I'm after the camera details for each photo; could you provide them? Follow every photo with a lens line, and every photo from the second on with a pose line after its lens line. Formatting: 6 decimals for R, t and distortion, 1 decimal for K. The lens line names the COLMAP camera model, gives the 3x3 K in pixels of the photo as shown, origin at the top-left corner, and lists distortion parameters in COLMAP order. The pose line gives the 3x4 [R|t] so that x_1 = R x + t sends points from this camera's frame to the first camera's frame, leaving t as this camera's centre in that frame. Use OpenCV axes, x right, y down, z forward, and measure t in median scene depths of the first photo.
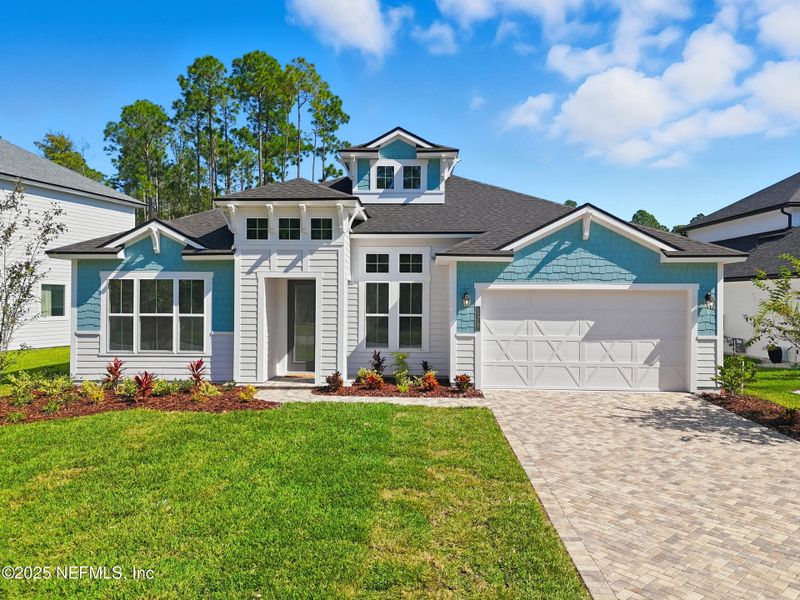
lens RADIAL K [[588.7, 0, 400.0], [0, 588.7, 300.0], [0, 0, 1]] dist [0.052871, -0.002371]
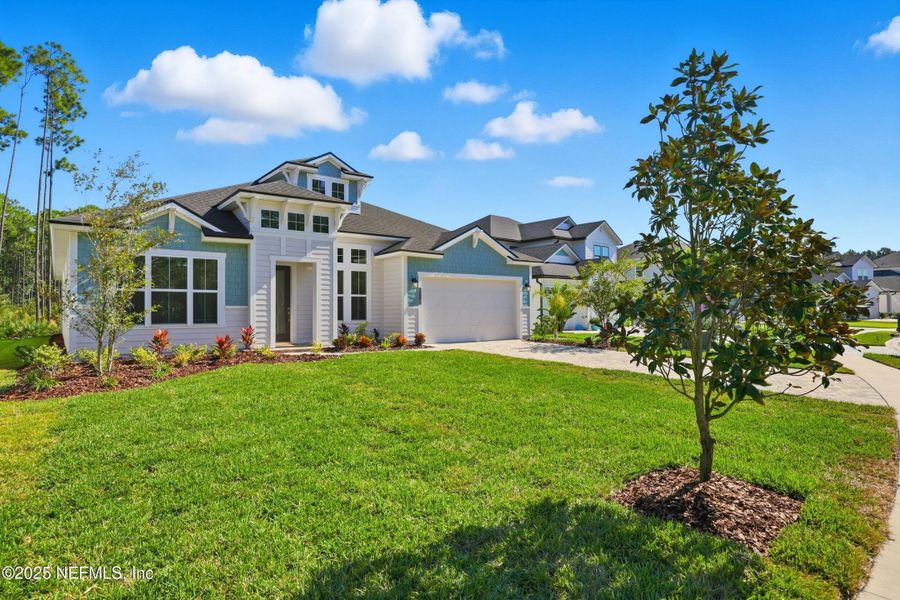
lens RADIAL K [[501.0, 0, 450.0], [0, 501.0, 300.0], [0, 0, 1]] dist [0.000986, 0.000278]
pose [[0.777929, 0.002946, 0.628346, -0.534235], [0.008928, 0.999836, -0.015740, 0.055586], [-0.628289, 0.017854, 0.777775, -0.010625]]
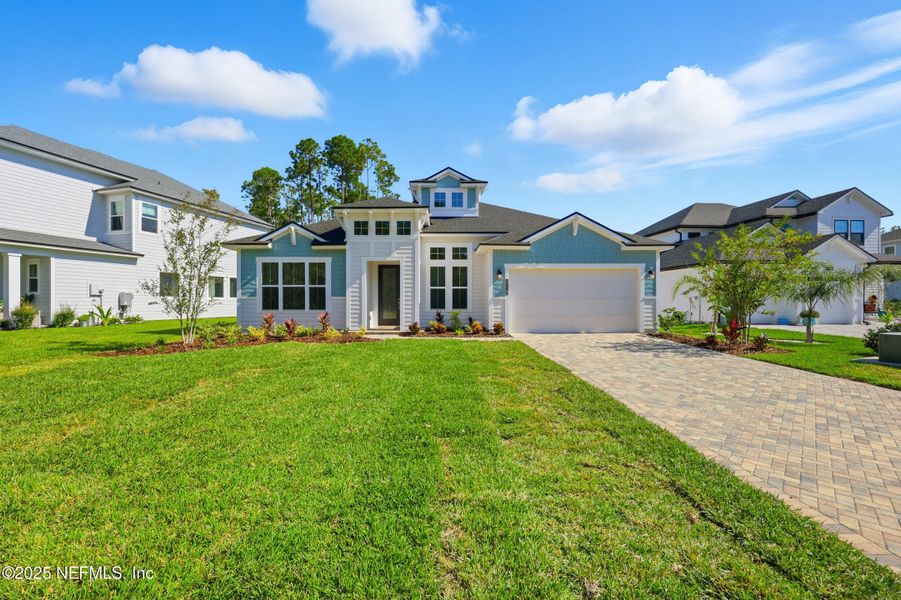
lens RADIAL K [[373.8, 0, 443.2], [0, 373.8, 299.2], [0, 0, 1]] dist [0.001612, -0.000020]
pose [[0.998918, -0.007559, 0.045892, -0.069945], [0.007682, 0.999967, -0.002517, 0.058335], [-0.045871, 0.002867, 0.998943, 0.034923]]
